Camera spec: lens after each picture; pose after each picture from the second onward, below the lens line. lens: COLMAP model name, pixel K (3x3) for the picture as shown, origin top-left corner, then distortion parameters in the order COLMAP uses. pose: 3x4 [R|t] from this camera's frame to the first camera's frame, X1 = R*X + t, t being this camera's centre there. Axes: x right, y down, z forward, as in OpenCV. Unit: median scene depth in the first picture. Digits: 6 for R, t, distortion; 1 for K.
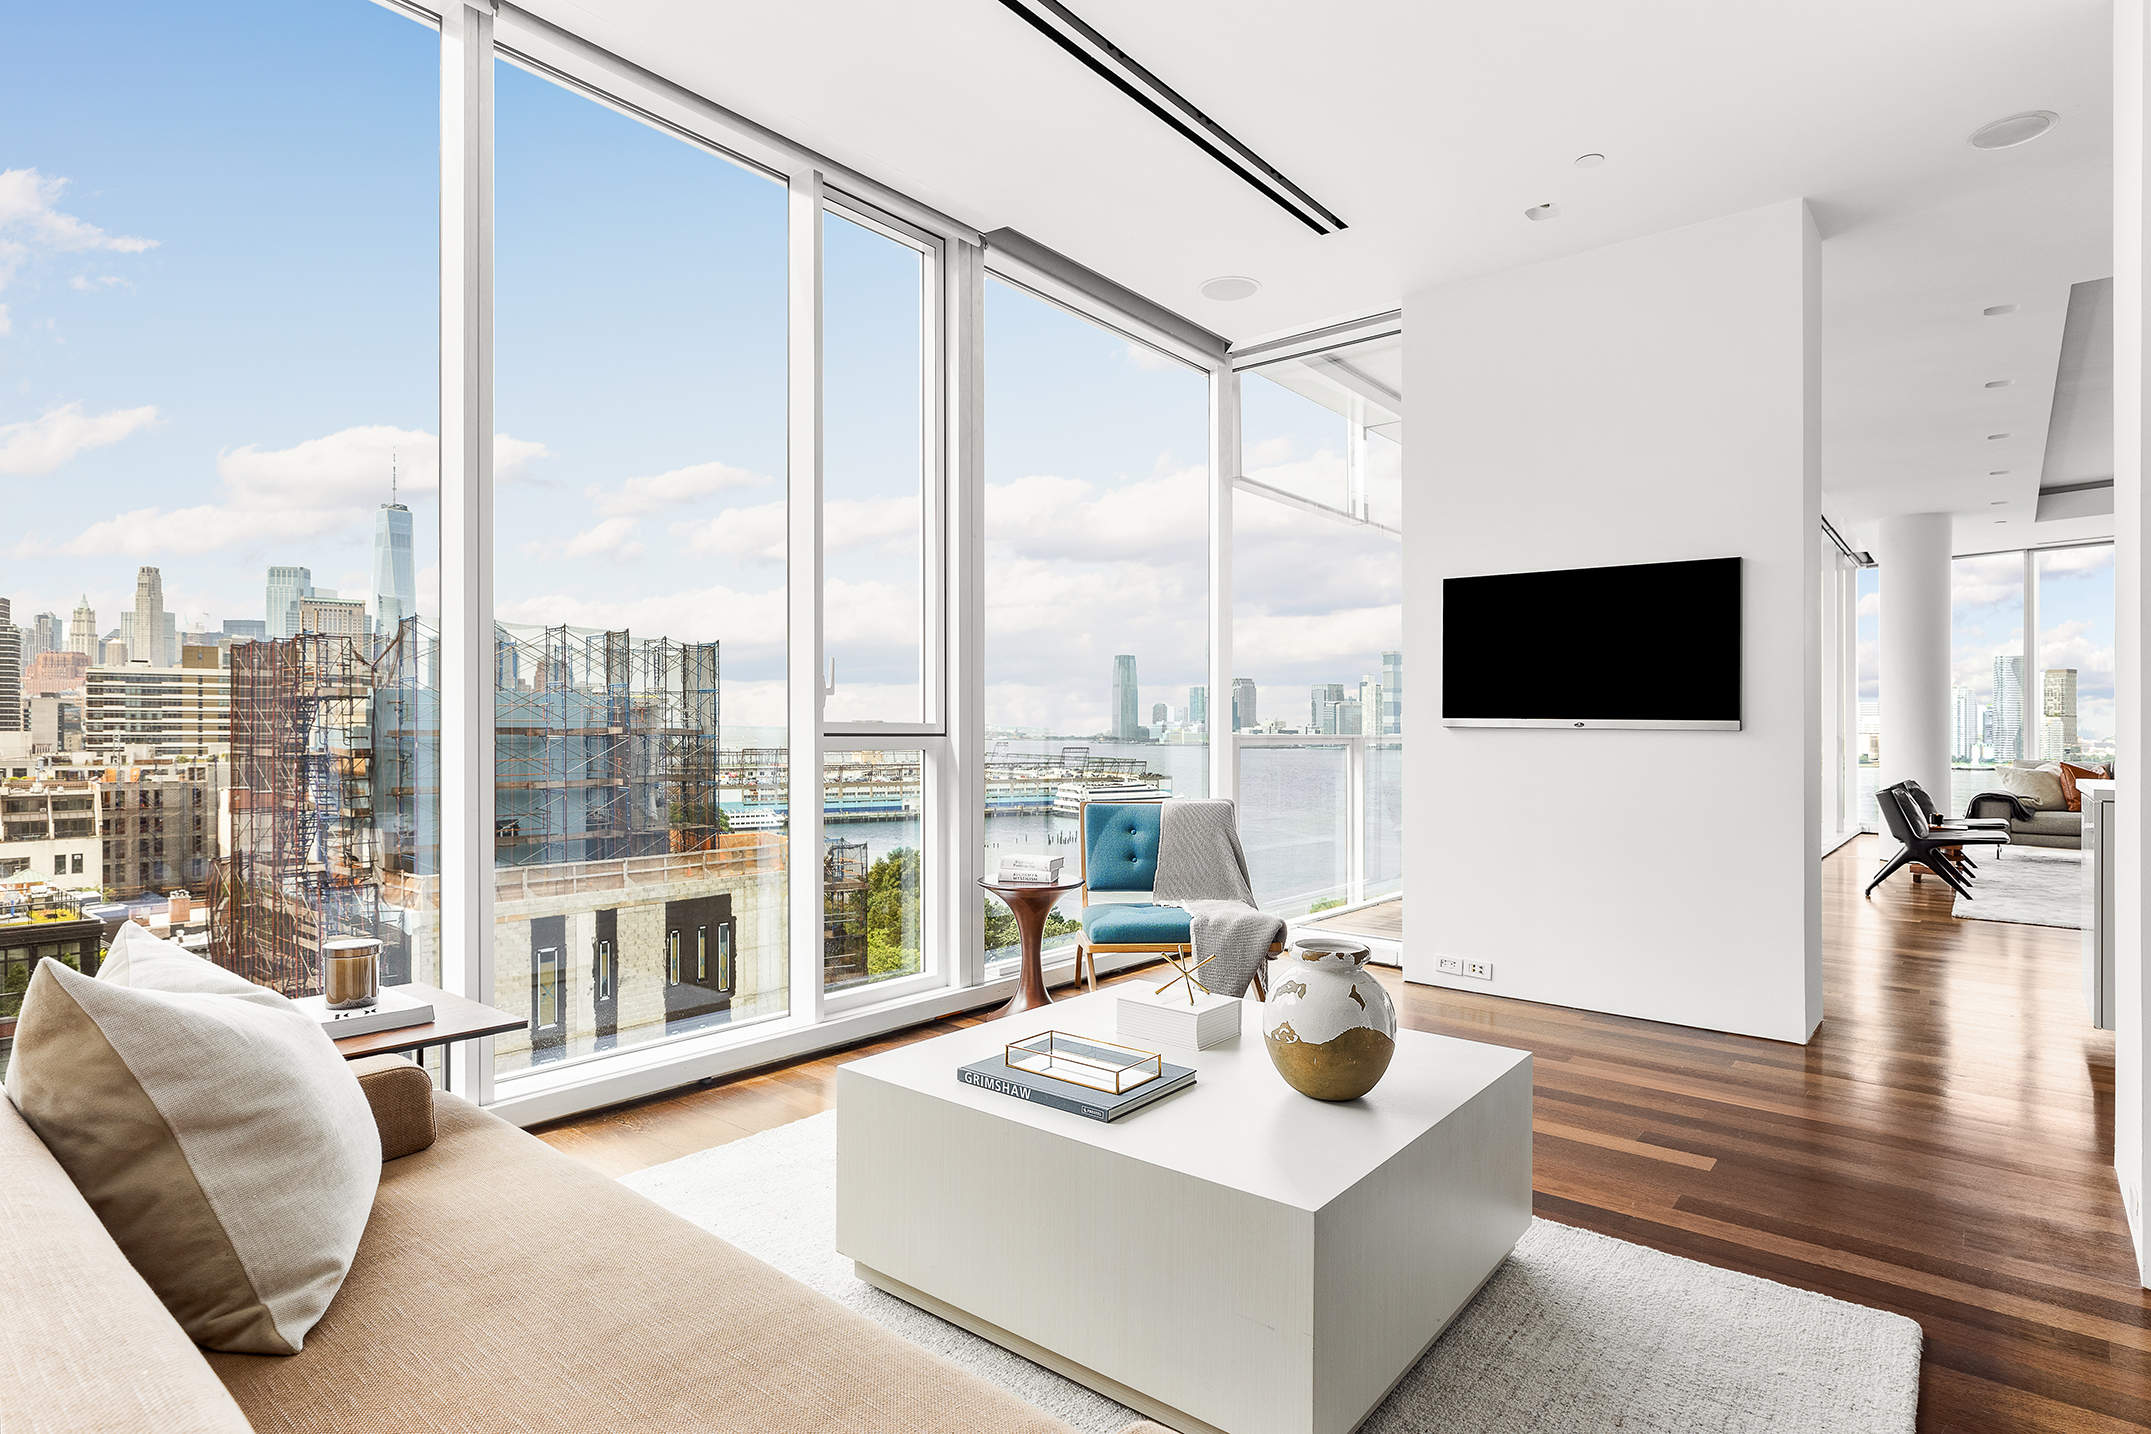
lens RADIAL K [[1114.6, 0, 1086.2], [0, 1114.6, 733.7], [0, 0, 1]] dist [0.000464, 0.000105]
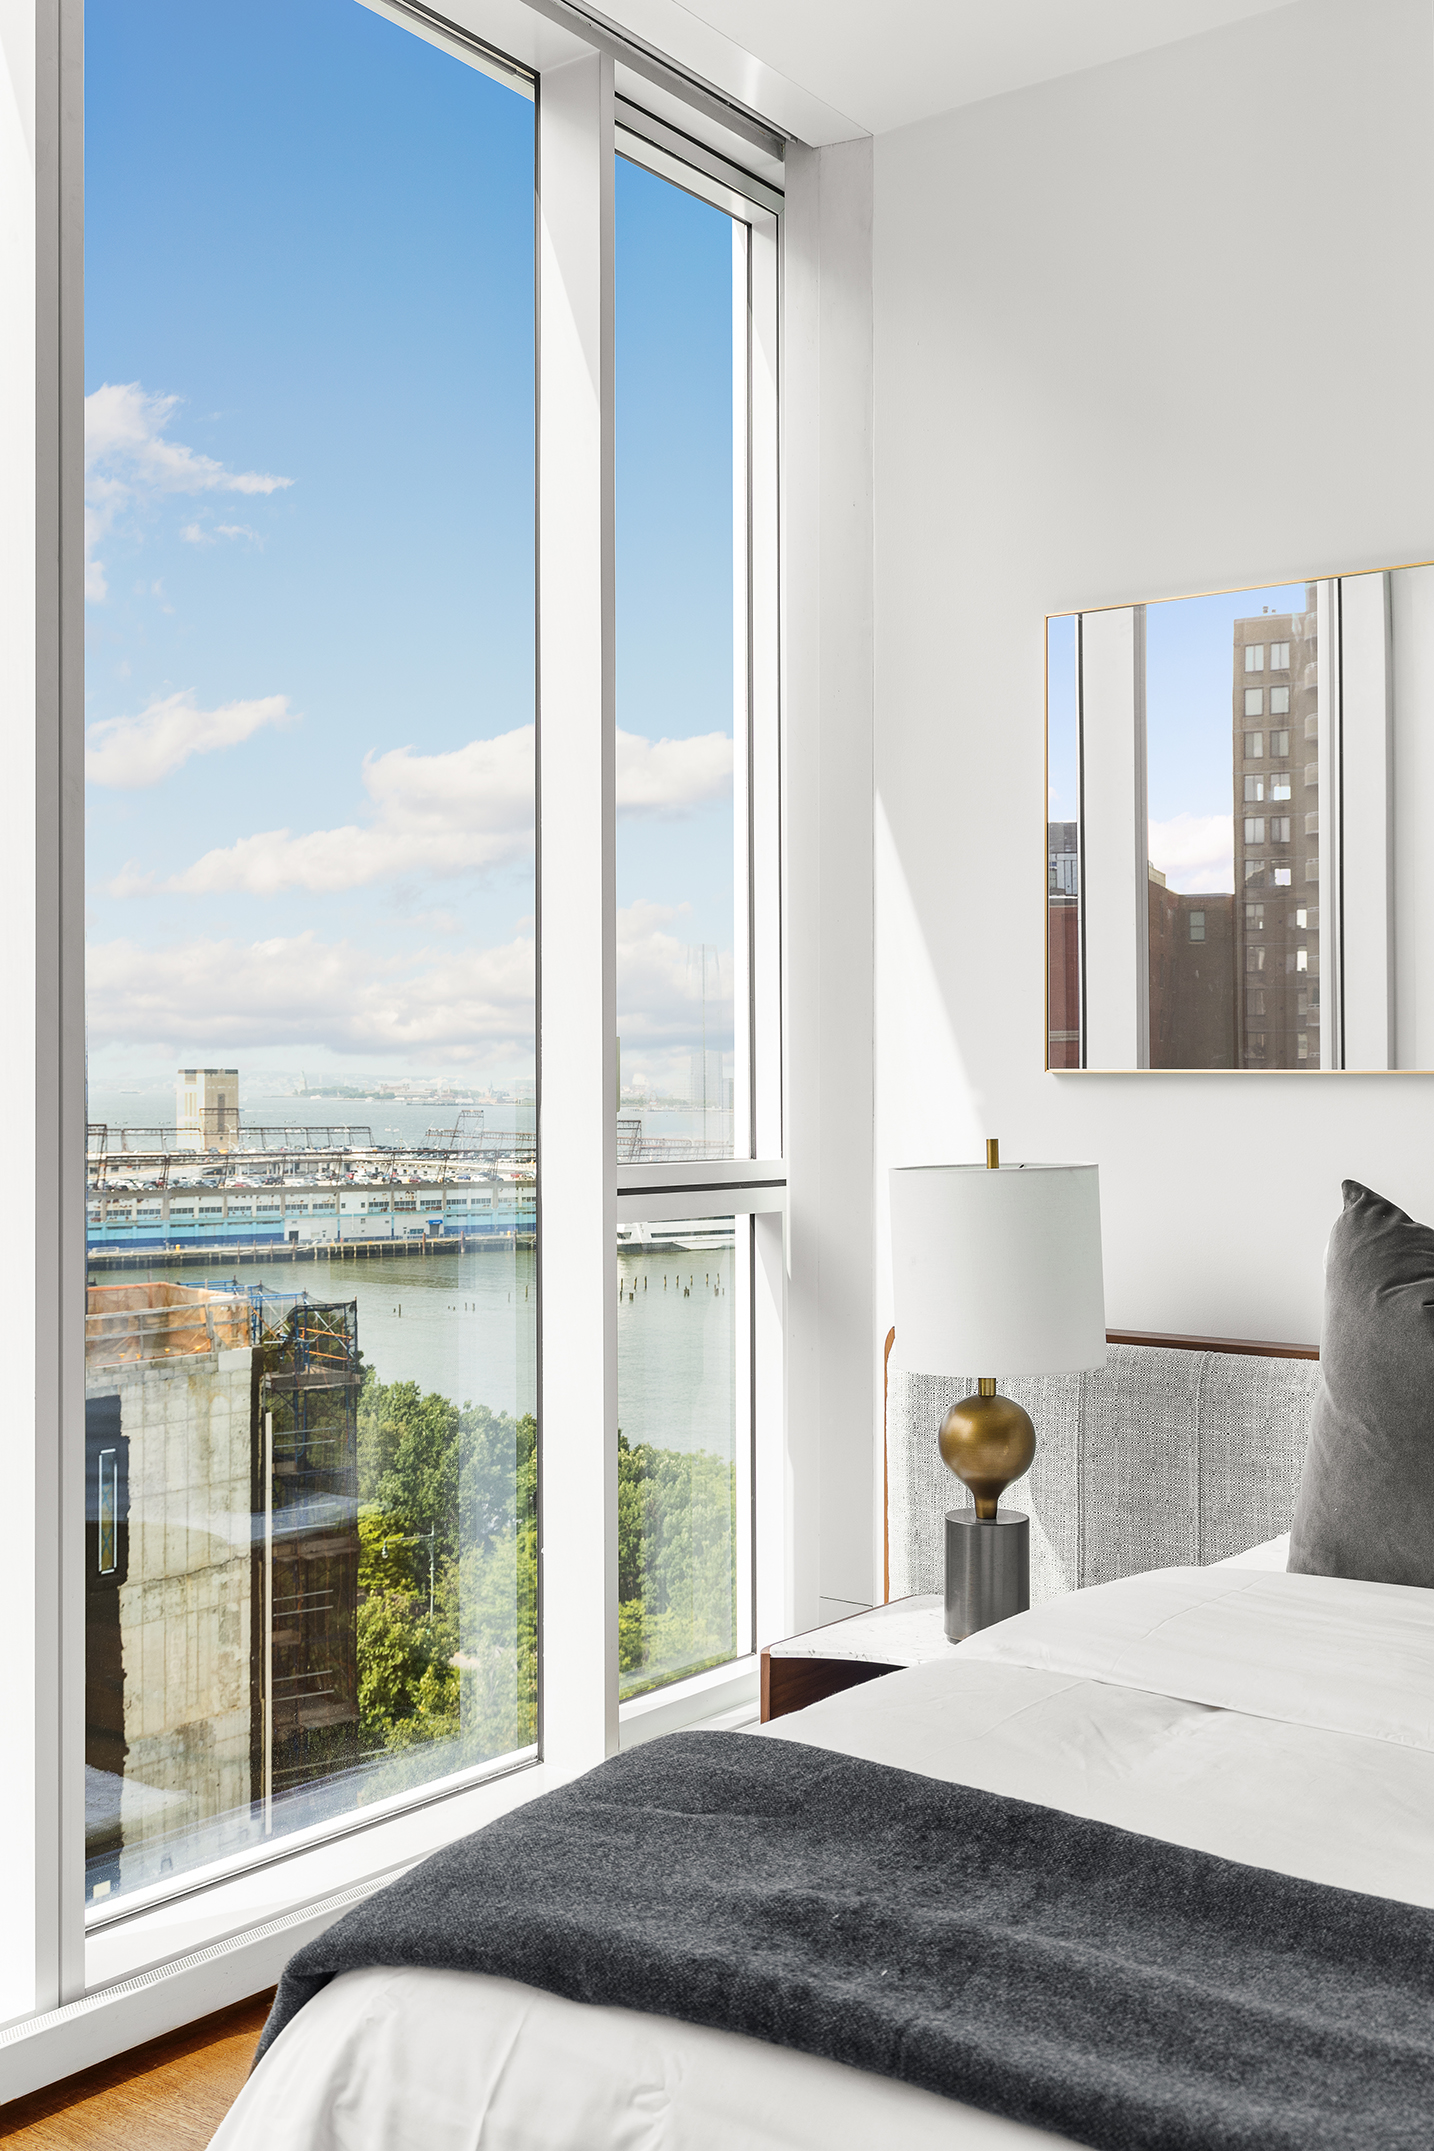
lens RADIAL K [[2160.0, 0, 716.3], [0, 2160.0, 1072.7], [0, 0, 1]] dist [0.008179, 0.000000]
pose [[0.998335, -0.000529, 0.057682, -0.621153], [0.001039, 0.999961, -0.008813, -0.024208], [-0.057675, 0.008858, 0.998296, -0.475624]]
